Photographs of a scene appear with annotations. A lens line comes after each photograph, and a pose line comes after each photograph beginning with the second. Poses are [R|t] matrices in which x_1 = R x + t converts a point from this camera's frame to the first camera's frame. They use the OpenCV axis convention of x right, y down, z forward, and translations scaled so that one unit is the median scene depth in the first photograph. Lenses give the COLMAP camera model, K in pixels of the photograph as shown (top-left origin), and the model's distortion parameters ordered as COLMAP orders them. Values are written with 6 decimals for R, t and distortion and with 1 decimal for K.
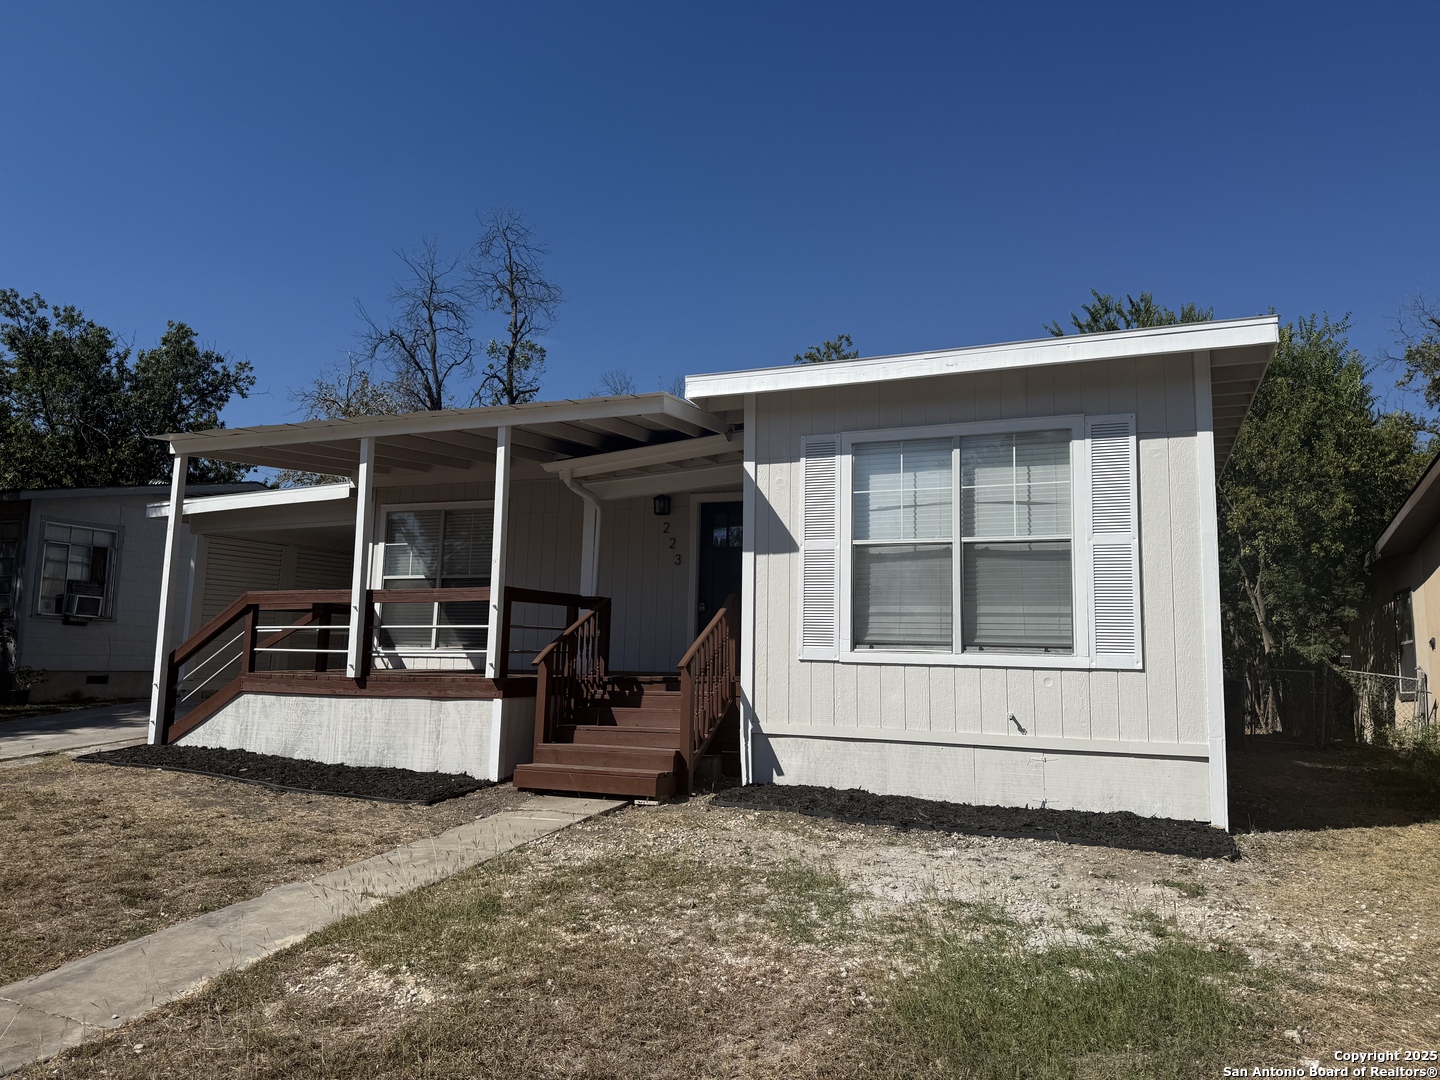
lens RADIAL K [[987.0, 0, 720.1], [0, 987.0, 529.5], [0, 0, 1]] dist [0.189702, -0.354639]
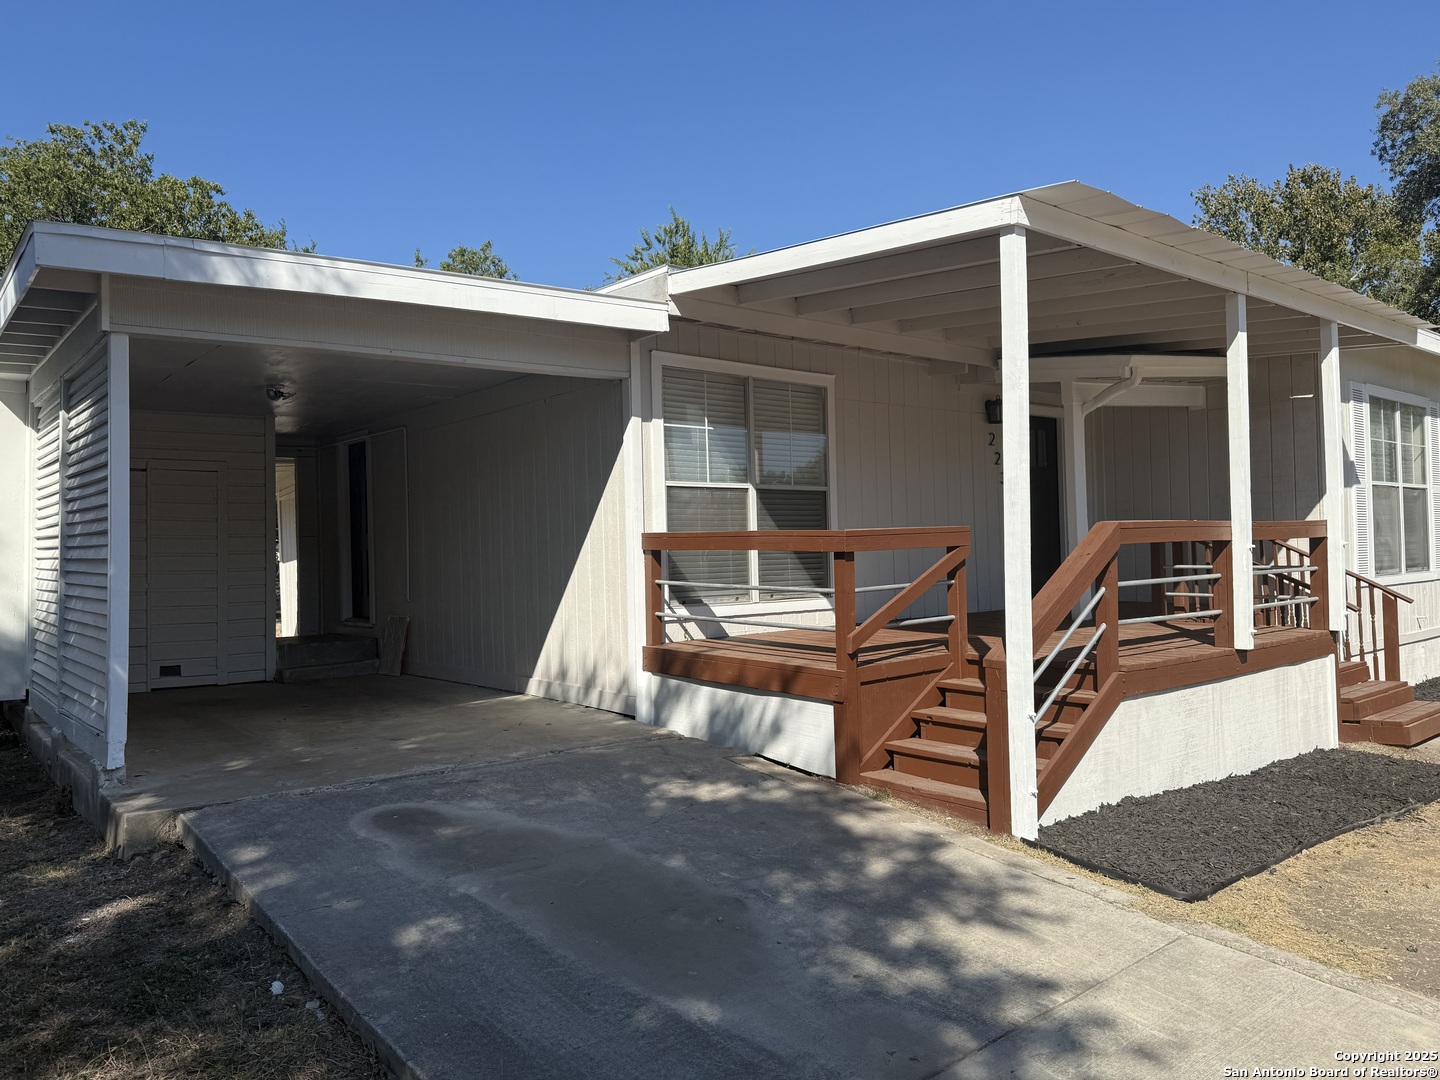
lens RADIAL K [[999.2, 0, 714.8], [0, 999.2, 531.6], [0, 0, 1]] dist [0.128730, -0.185872]
pose [[0.478005, -0.012453, 0.878269, -1.256287], [-0.081313, 0.994978, 0.058364, 0.061921], [-0.874585, -0.099313, 0.474592, 1.090894]]
